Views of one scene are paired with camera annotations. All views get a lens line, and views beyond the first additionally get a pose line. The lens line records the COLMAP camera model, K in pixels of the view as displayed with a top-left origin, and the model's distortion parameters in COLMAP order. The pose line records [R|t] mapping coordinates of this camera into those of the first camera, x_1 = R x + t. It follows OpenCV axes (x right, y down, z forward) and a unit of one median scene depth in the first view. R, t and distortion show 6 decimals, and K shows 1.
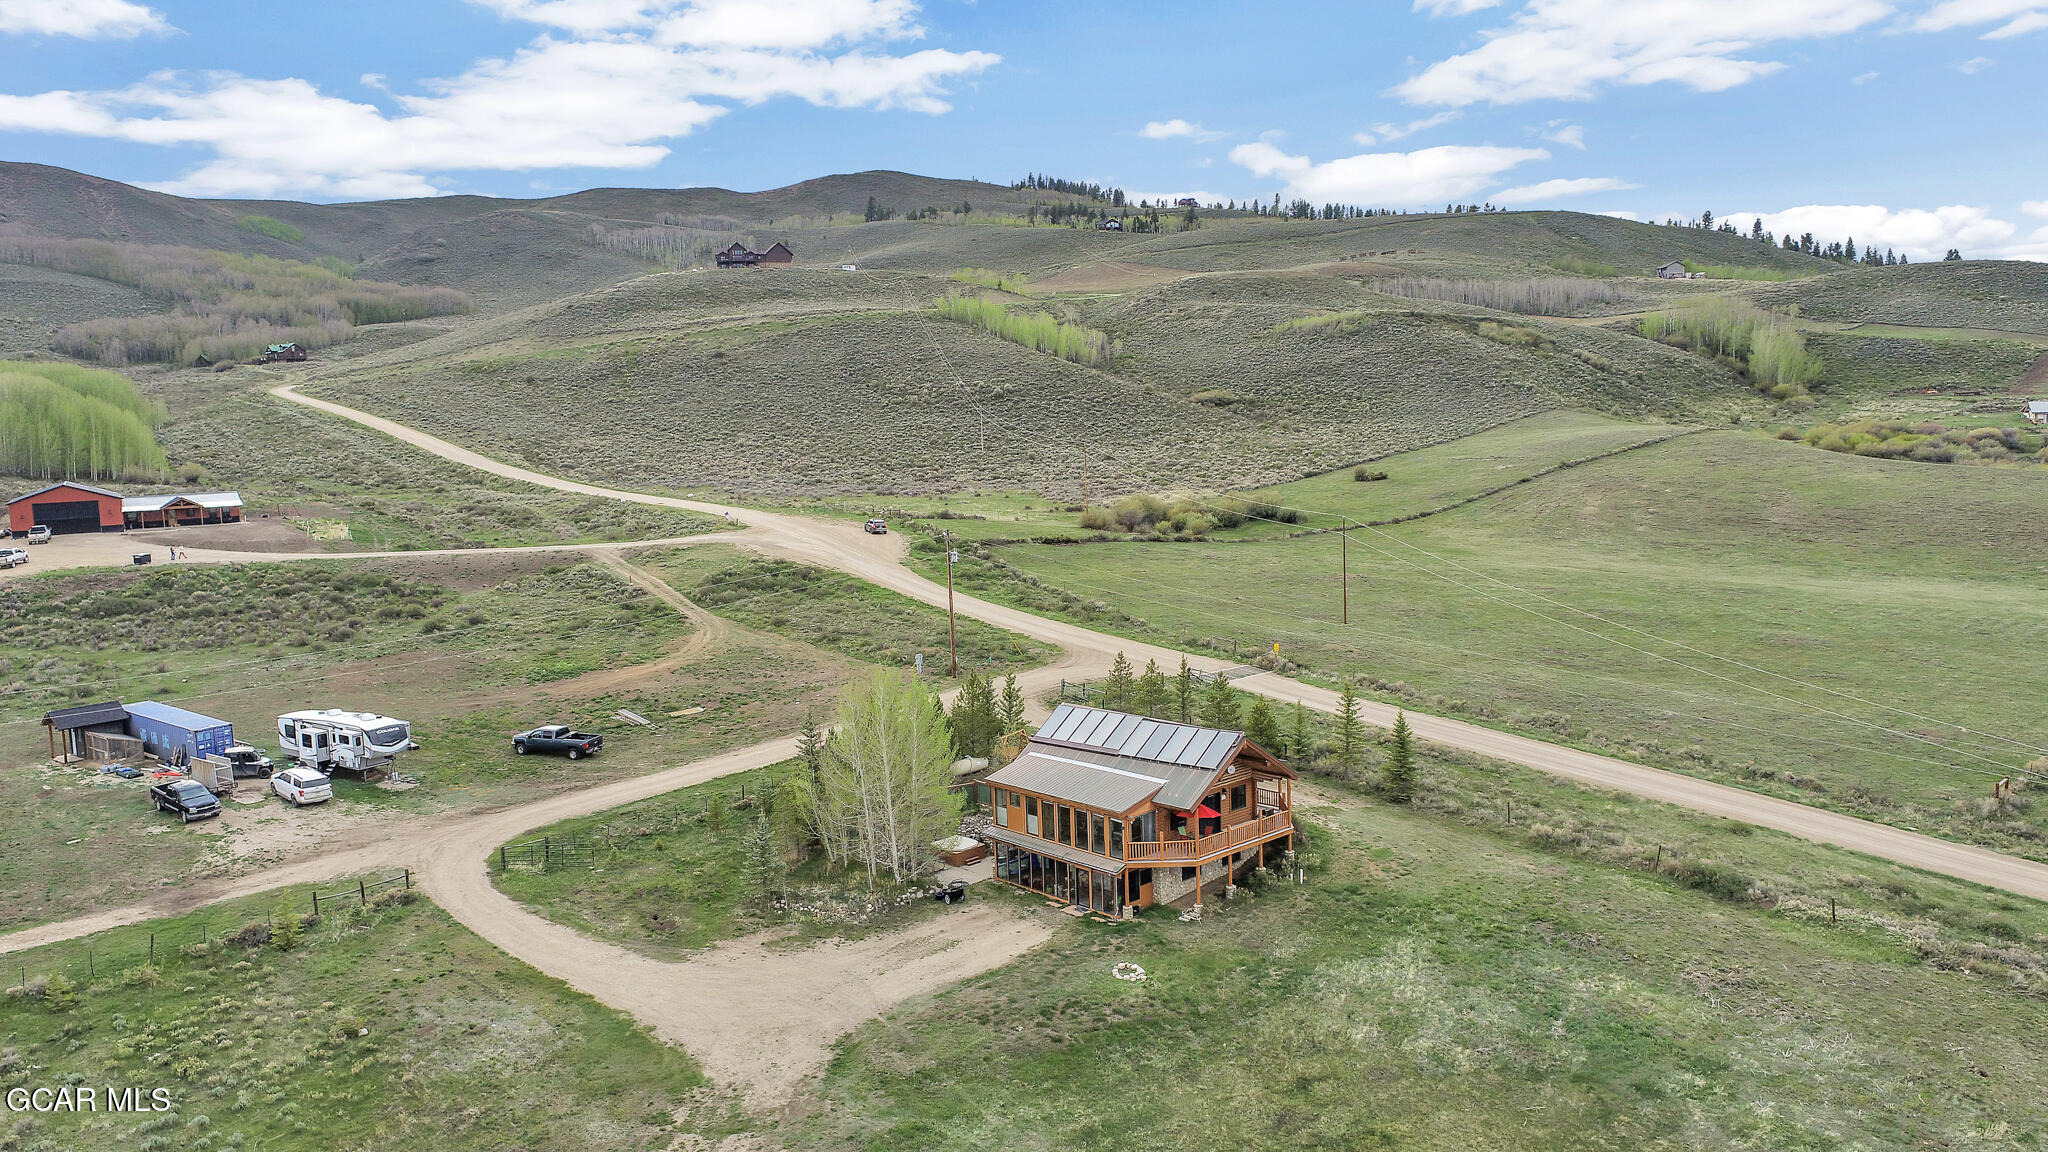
lens RADIAL K [[1389.9, 0, 1024.0], [0, 1389.9, 576.0], [0, 0, 1]] dist [-0.013882, 0.010058]
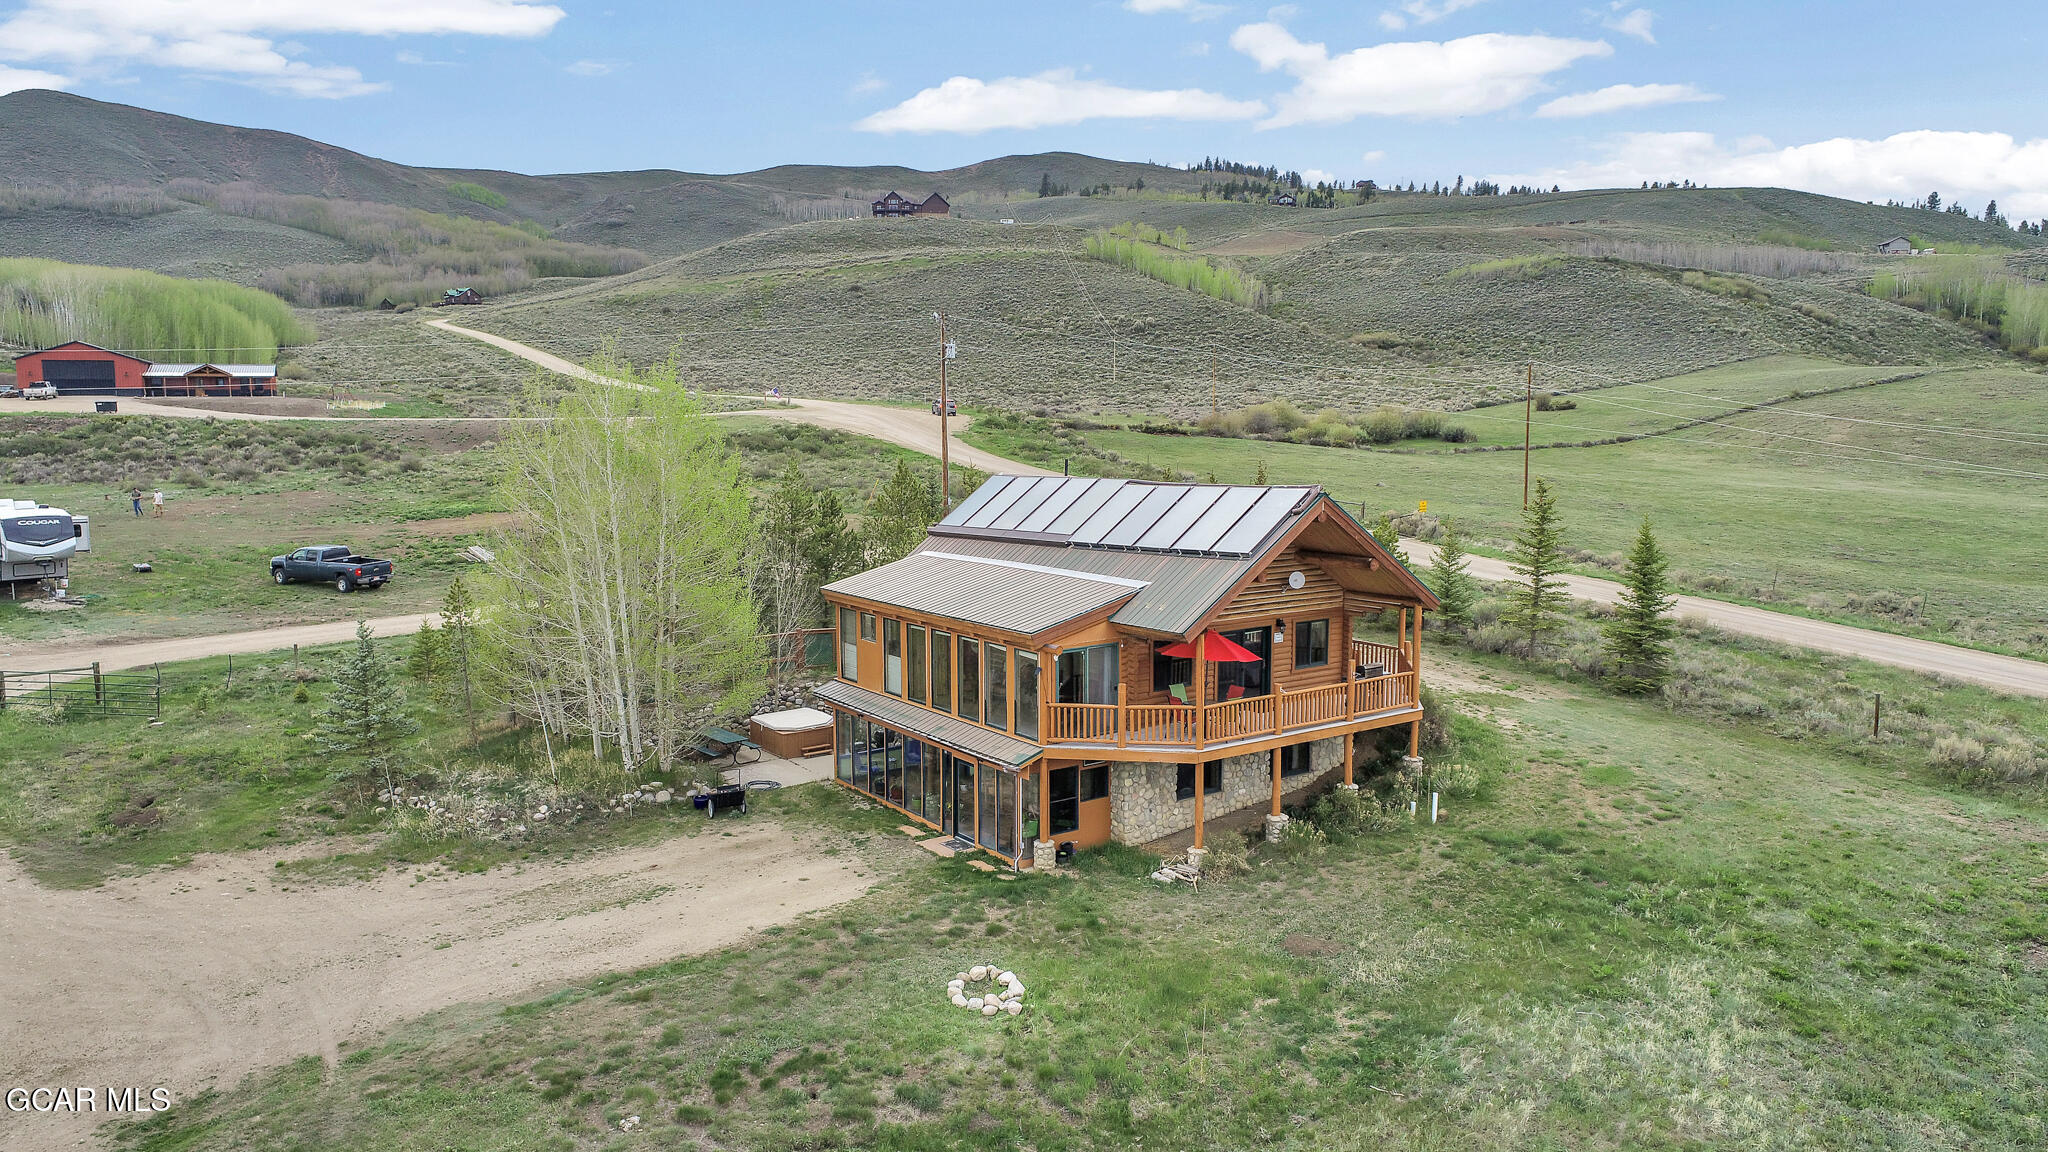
lens RADIAL K [[1358.2, 0, 1024.0], [0, 1358.2, 576.0], [0, 0, 1]] dist [-0.011345, 0.002761]
pose [[0.992049, 0.044881, -0.117581, 0.034310], [-0.043278, 0.998932, 0.016158, 0.041678], [0.118180, -0.010941, 0.992932, 0.161345]]
